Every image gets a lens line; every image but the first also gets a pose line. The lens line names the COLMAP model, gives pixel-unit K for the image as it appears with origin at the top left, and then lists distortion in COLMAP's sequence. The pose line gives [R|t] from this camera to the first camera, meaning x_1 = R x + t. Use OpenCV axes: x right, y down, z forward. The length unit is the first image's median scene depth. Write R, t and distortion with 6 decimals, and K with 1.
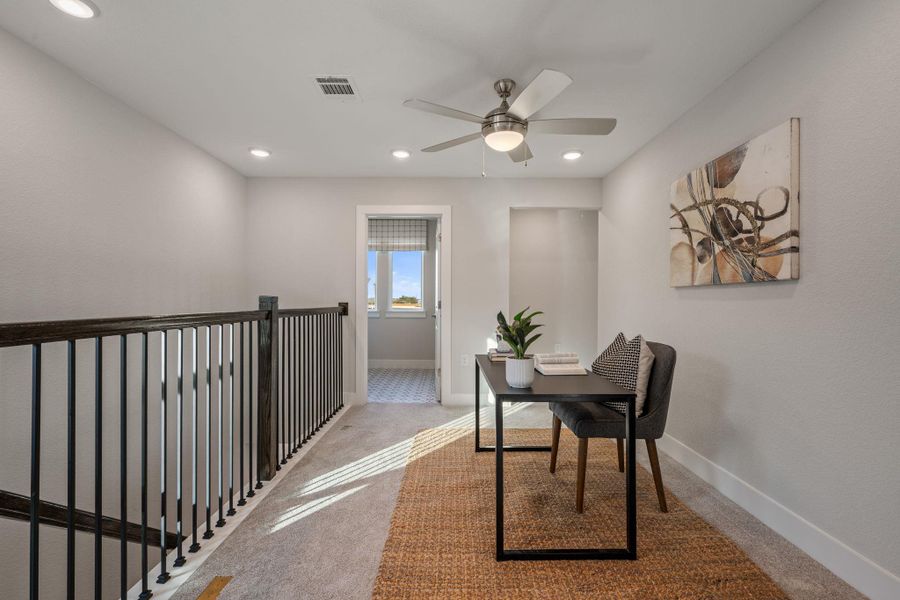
lens RADIAL K [[366.4, 0, 450.0], [0, 366.4, 300.0], [0, 0, 1]] dist [-0.000494, 0.000031]
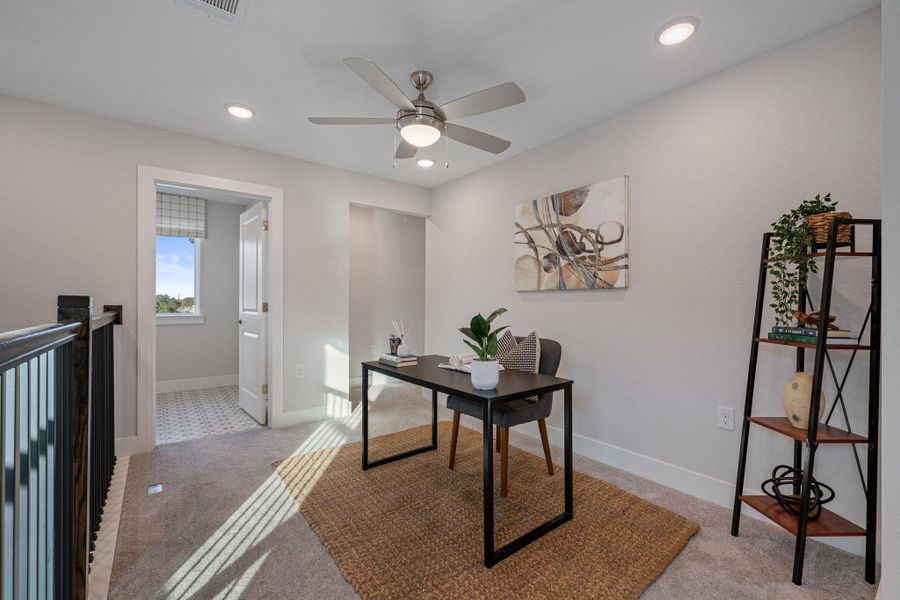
lens RADIAL K [[368.0, 0, 447.1], [0, 368.0, 302.3], [0, 0, 1]] dist [-0.001901, -0.000287]
pose [[0.809747, -0.001516, 0.586777, -0.352837], [-0.000925, 0.999992, 0.003861, -0.002780], [-0.586778, -0.003669, 0.809739, 0.177443]]
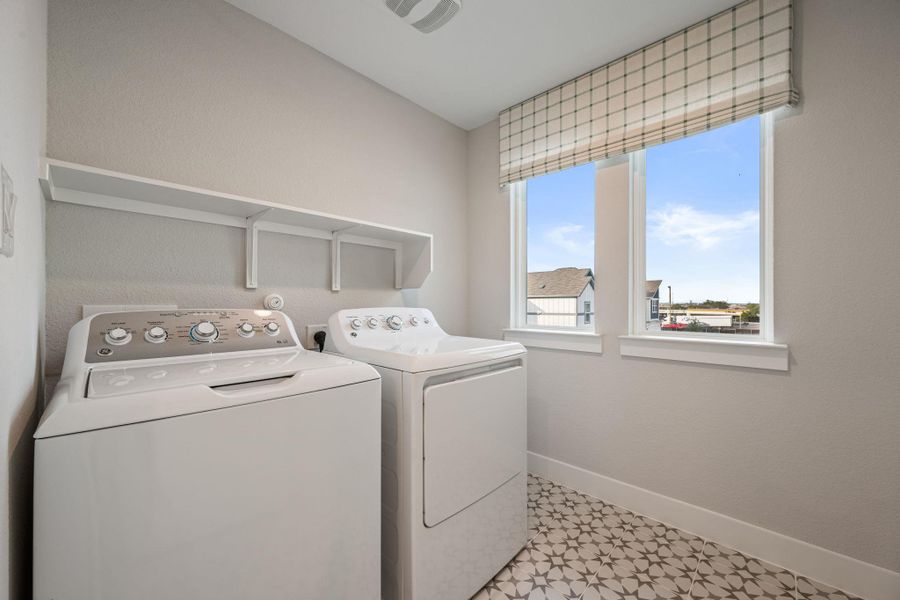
lens RADIAL K [[351.0, 0, 451.8], [0, 351.0, 302.3], [0, 0, 1]] dist [-0.001948, -0.000069]
pose [[0.726901, -0.003184, -0.686735, -0.226193], [-0.001197, 0.999982, -0.005903, 0.003885], [0.686741, 0.005113, 0.726884, 2.199083]]
